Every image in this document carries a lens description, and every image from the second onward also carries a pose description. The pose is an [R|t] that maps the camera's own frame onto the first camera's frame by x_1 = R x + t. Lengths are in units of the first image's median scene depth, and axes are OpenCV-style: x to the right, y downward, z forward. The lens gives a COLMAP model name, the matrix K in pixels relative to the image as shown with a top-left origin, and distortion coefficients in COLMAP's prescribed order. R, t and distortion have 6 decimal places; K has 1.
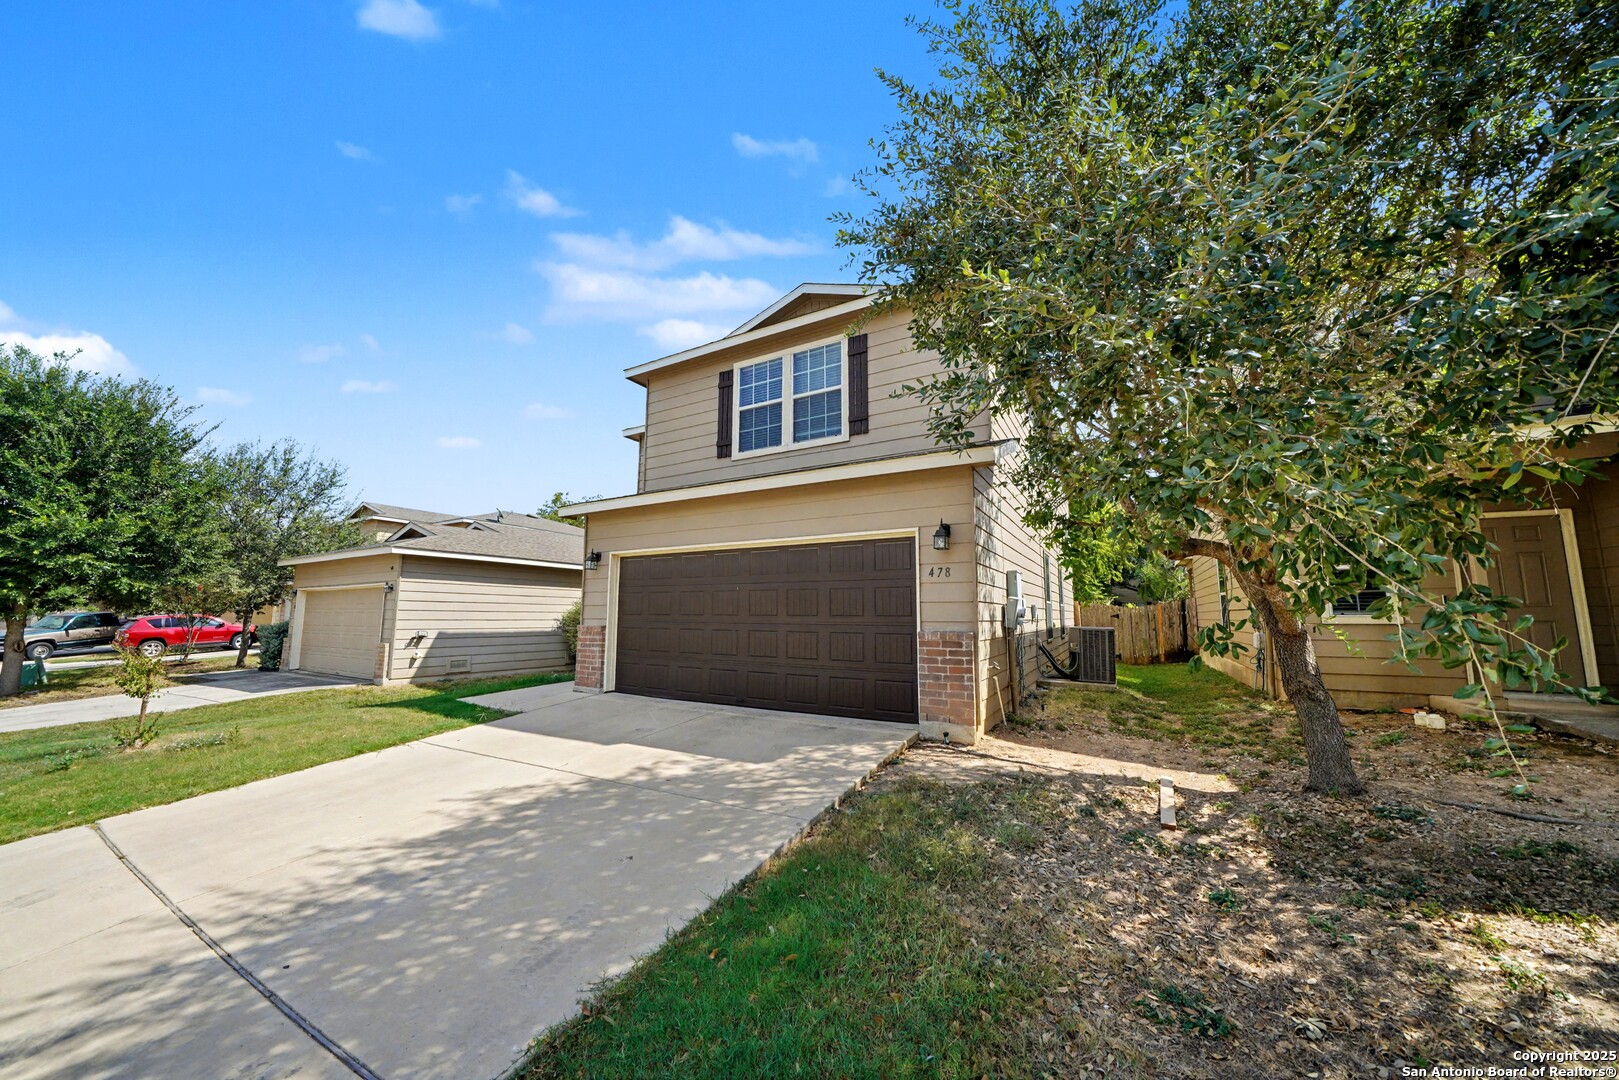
lens RADIAL K [[558.5, 0, 790.6], [0, 558.5, 538.3], [0, 0, 1]] dist [-0.023572, 0.001354]
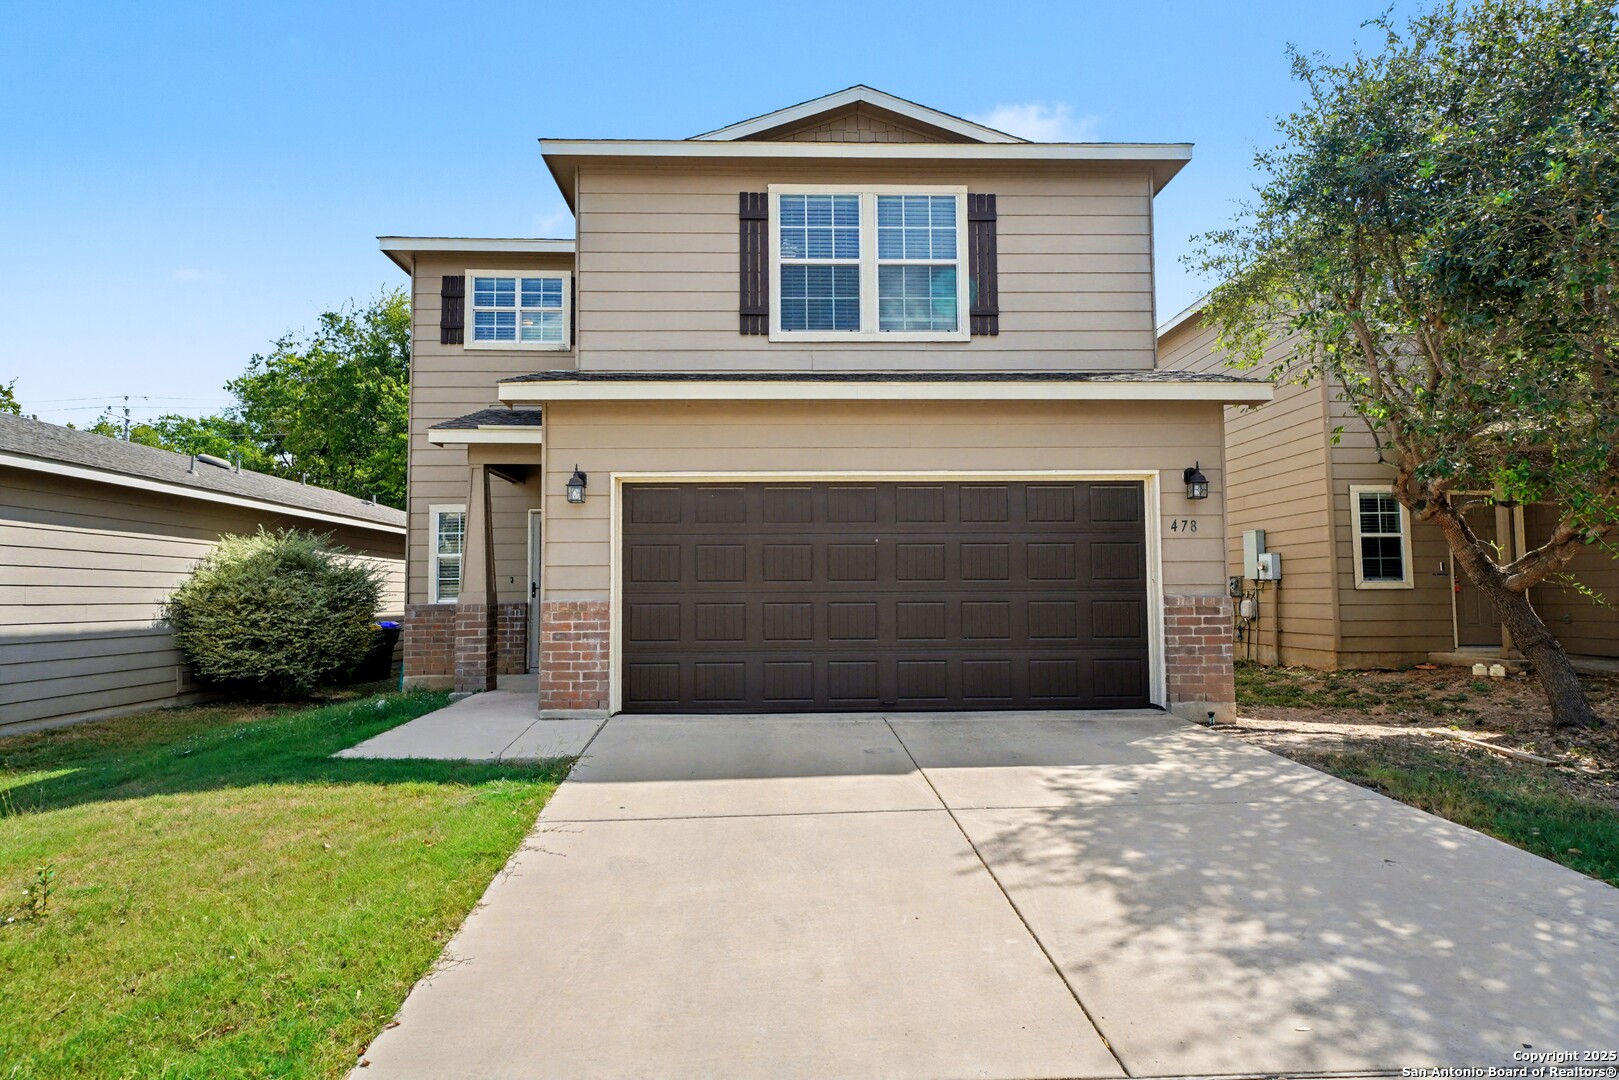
lens RADIAL K [[839.2, 0, 792.6], [0, 839.2, 542.6], [0, 0, 1]] dist [0.010353, -0.001791]
pose [[0.846688, 0.024673, 0.531518, -0.637808], [-0.062596, 0.996607, 0.053450, 0.039587], [-0.528396, -0.078527, 0.845359, 0.174816]]
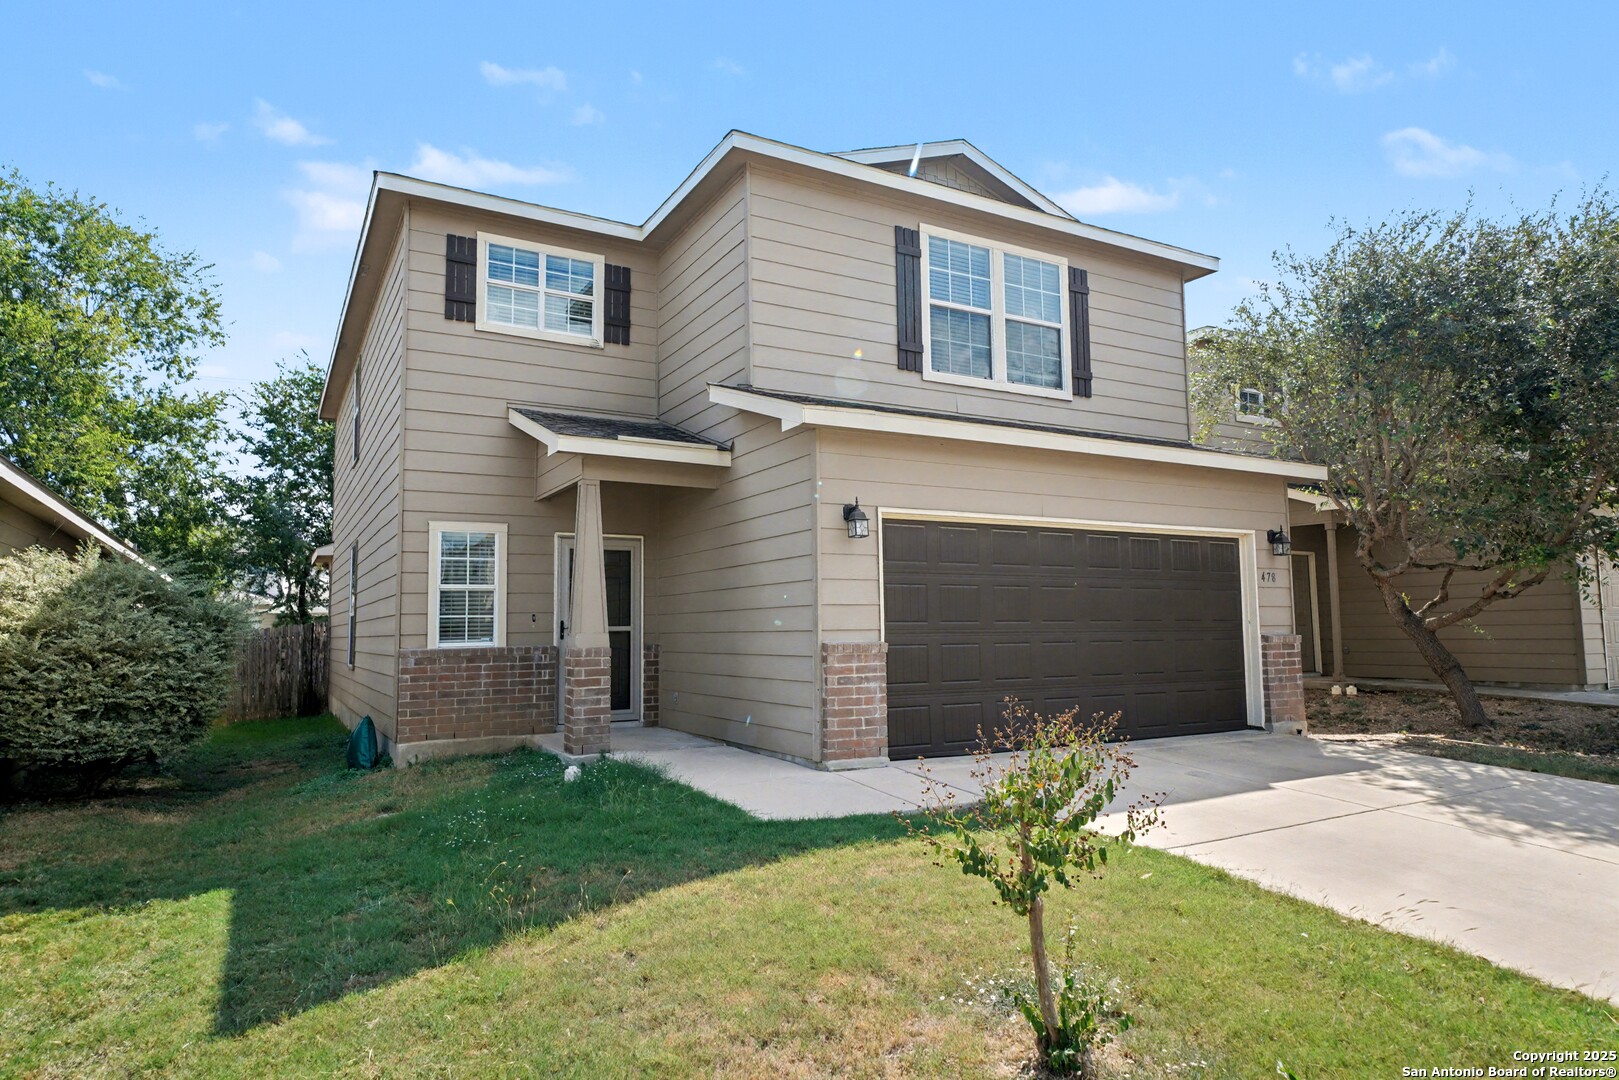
lens RADIAL K [[962.6, 0, 807.3], [0, 962.6, 541.9], [0, 0, 1]] dist [0.022187, 0.006877]
pose [[0.508417, 0.070157, 0.858248, -1.194646], [-0.105259, 0.994265, -0.018921, 0.084881], [-0.854654, -0.080719, 0.512886, 0.584893]]
